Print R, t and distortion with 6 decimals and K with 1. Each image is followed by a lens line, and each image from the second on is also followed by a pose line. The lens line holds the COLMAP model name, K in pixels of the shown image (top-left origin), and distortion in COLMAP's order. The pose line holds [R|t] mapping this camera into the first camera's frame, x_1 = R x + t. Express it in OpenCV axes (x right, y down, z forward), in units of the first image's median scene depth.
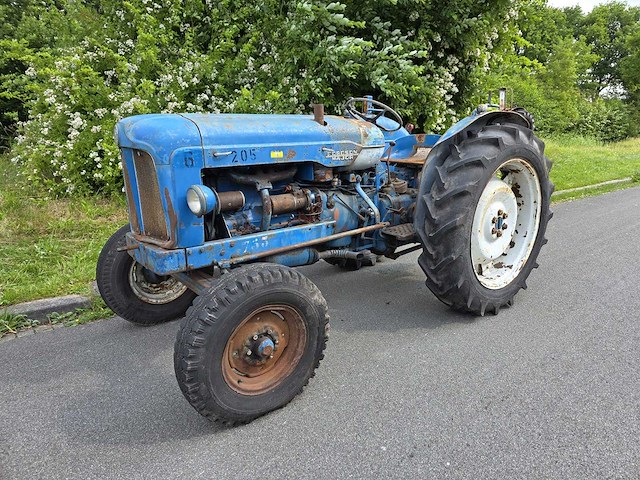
lens RADIAL K [[428.3, 0, 320.0], [0, 428.3, 240.0], [0, 0, 1]] dist [0.056707, -0.056442]
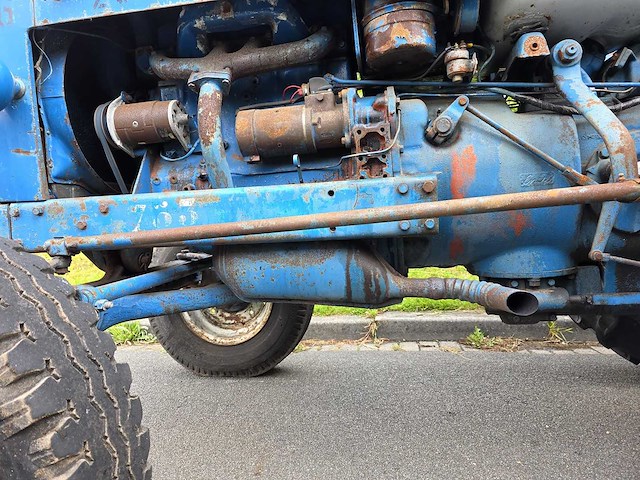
lens RADIAL K [[428.3, 0, 320.0], [0, 428.3, 240.0], [0, 0, 1]] dist [0.056707, -0.056442]
pose [[0.654838, 0.013057, -0.755657, 0.219092], [-0.141398, 0.984312, -0.105525, 0.047077], [0.742424, 0.175950, 0.646411, 0.738492]]
